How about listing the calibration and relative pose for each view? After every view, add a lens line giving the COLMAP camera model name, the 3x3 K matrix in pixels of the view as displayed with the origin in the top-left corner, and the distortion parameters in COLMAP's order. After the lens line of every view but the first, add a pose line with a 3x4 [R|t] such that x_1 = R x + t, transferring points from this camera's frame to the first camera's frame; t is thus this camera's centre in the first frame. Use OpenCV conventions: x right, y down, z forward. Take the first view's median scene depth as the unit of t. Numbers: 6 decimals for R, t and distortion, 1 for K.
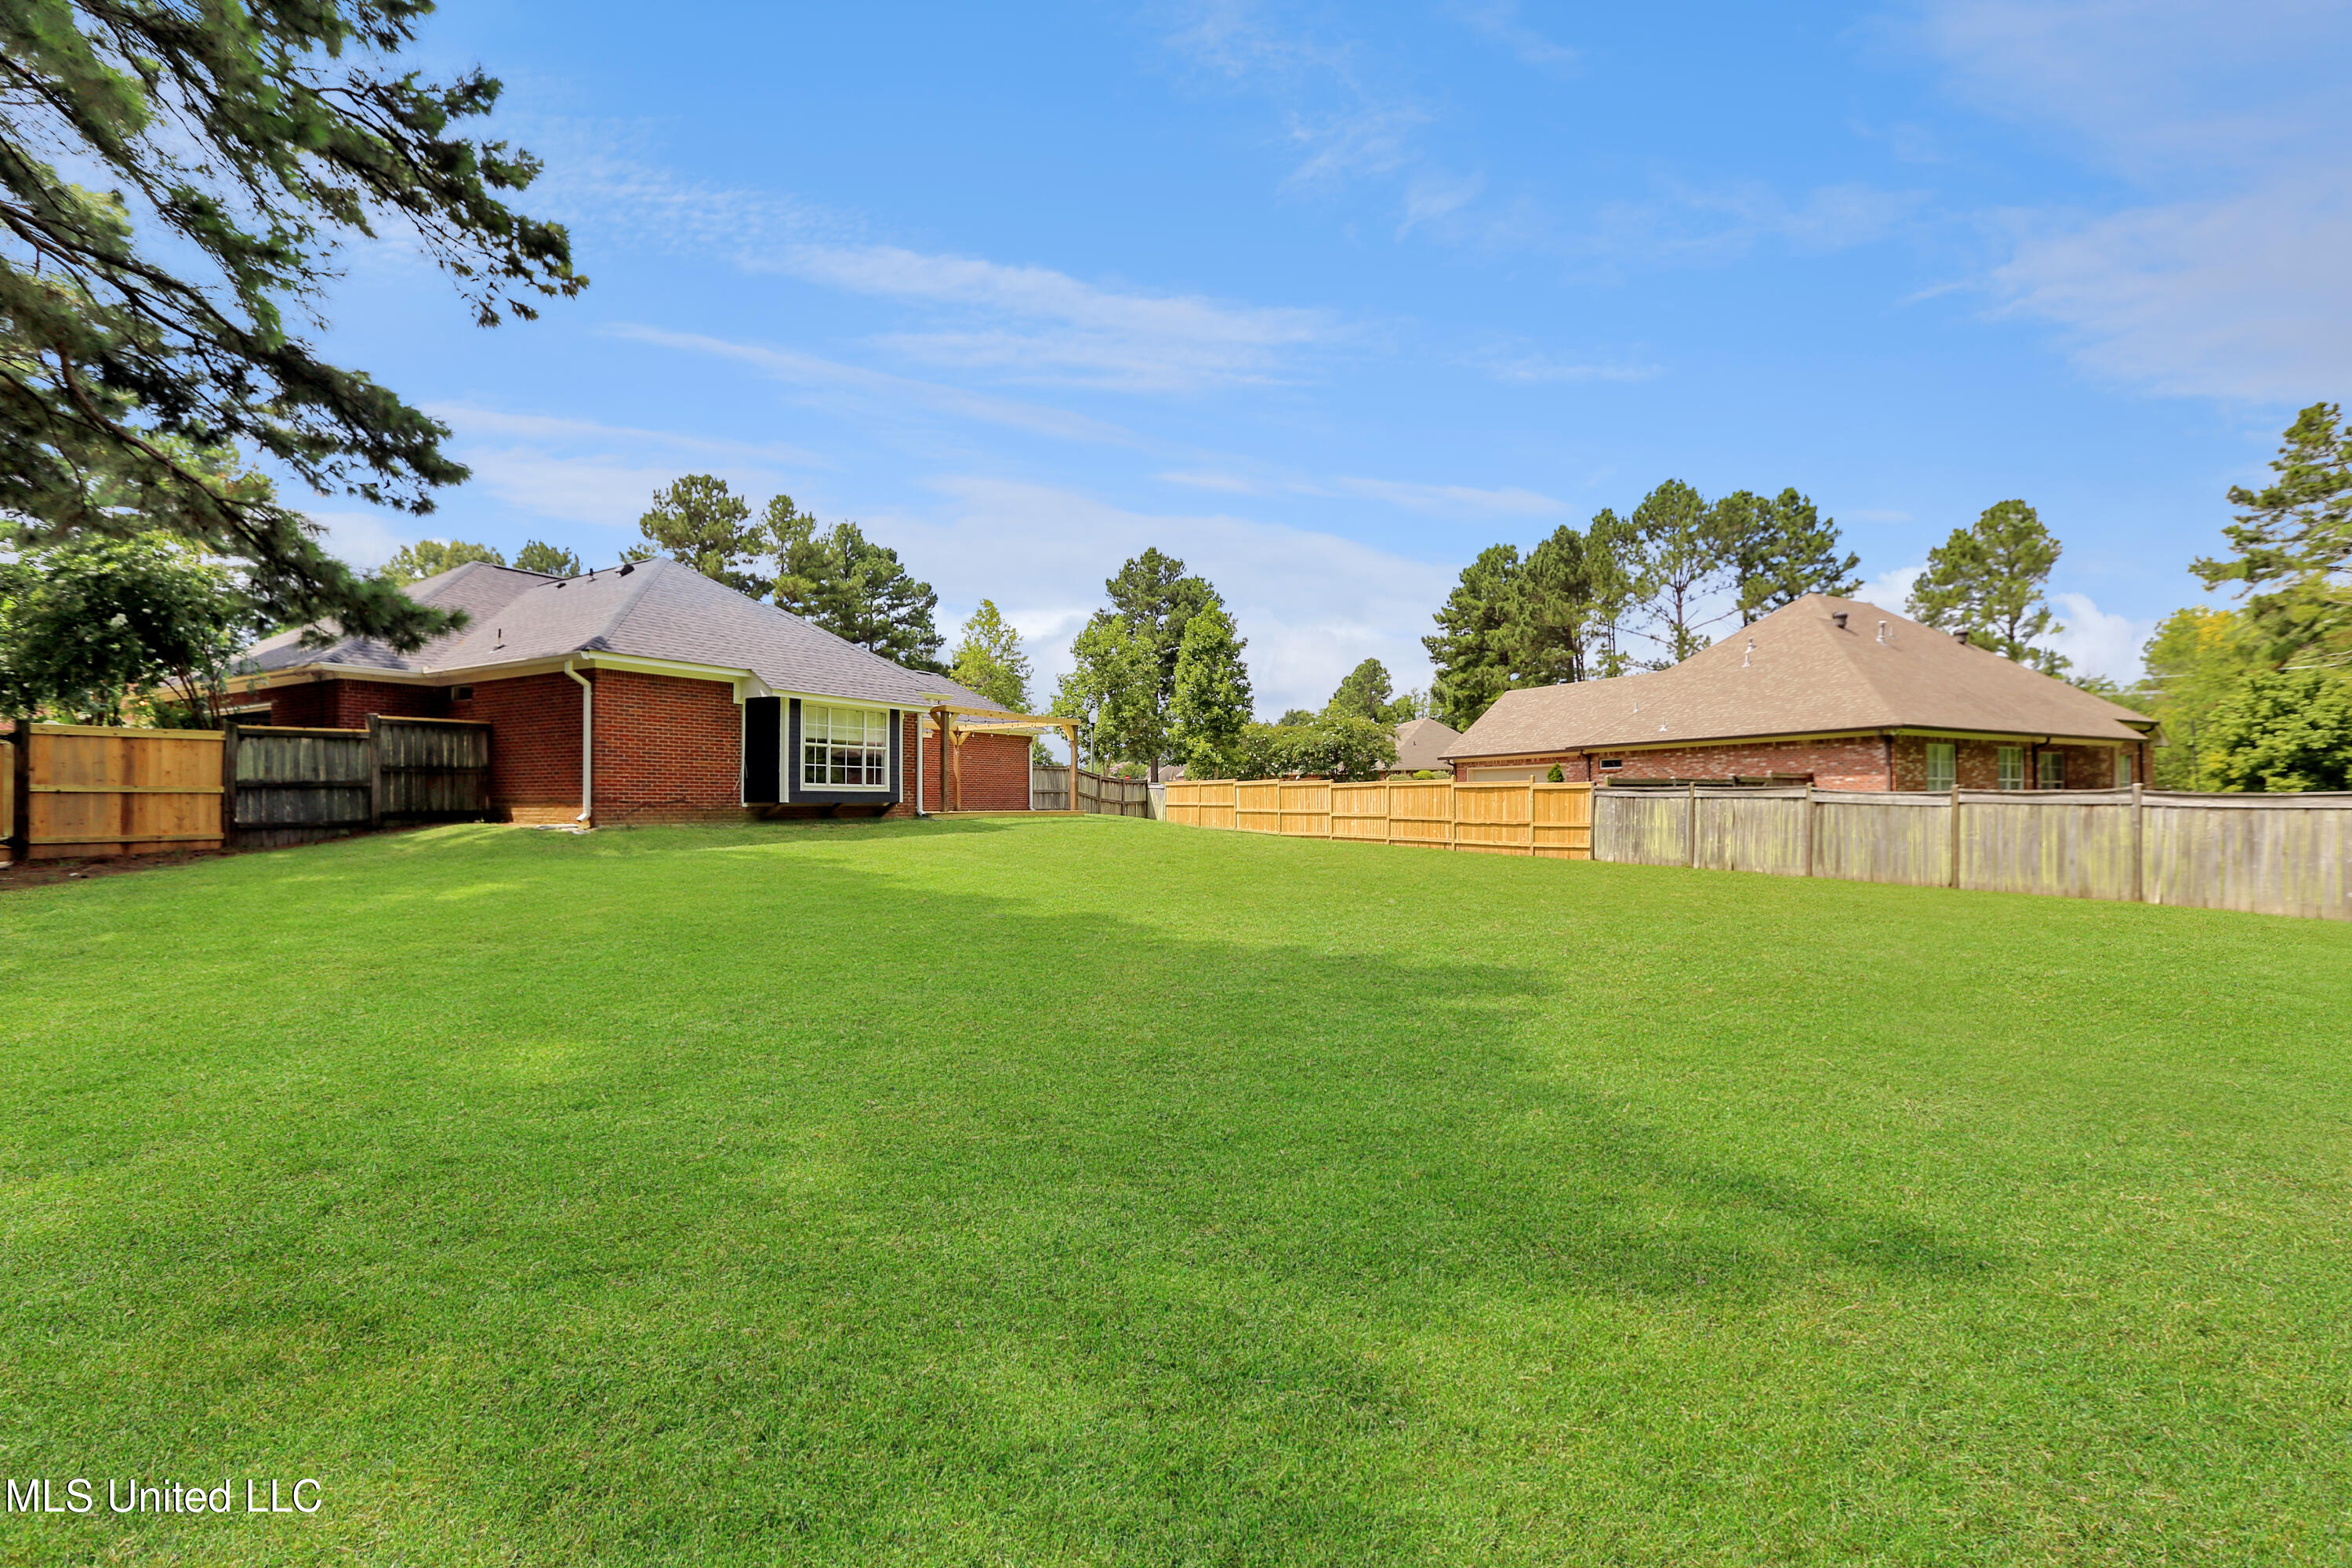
lens RADIAL K [[1085.5, 0, 1177.6], [0, 1085.5, 791.5], [0, 0, 1]] dist [-0.003061, 0.000335]
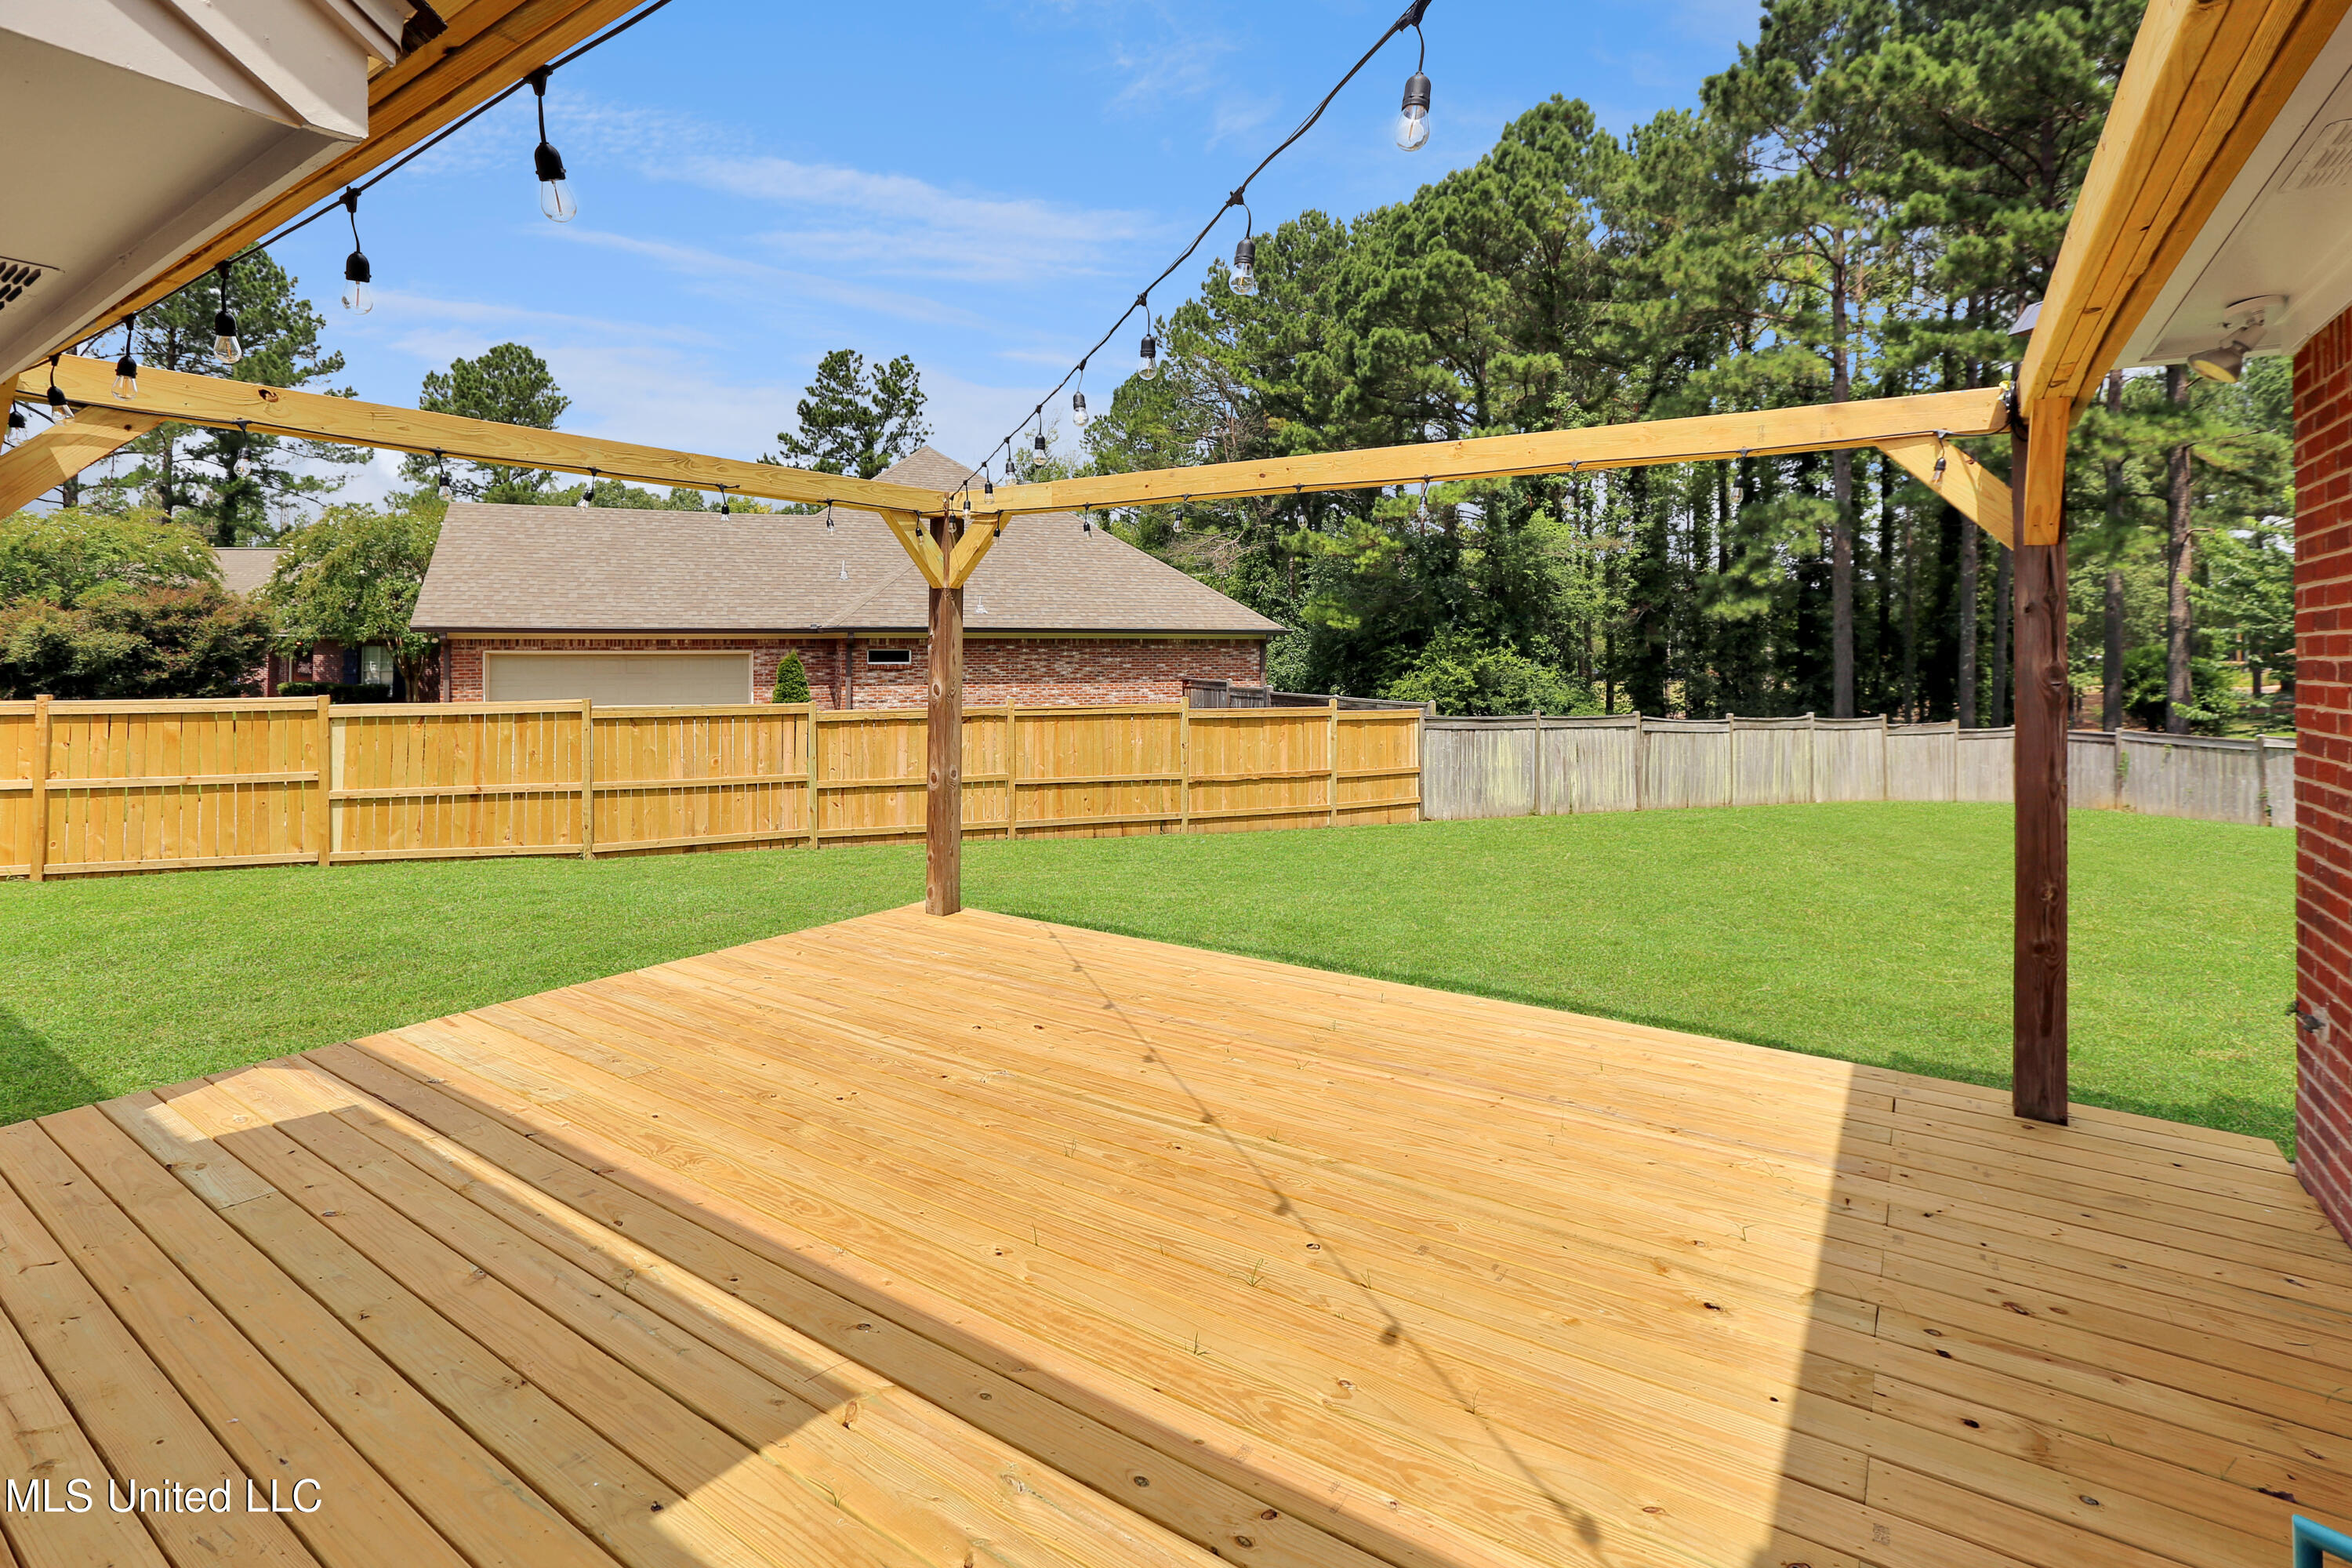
lens RADIAL K [[1085.5, 0, 1175.9], [0, 1085.5, 782.7], [0, 0, 1]] dist [-0.003061, 0.000335]
pose [[0.126266, -0.104357, 0.986492, -0.241443], [-0.014980, 0.994137, 0.107083, -0.024159], [-0.991883, -0.028298, 0.123962, 0.800320]]
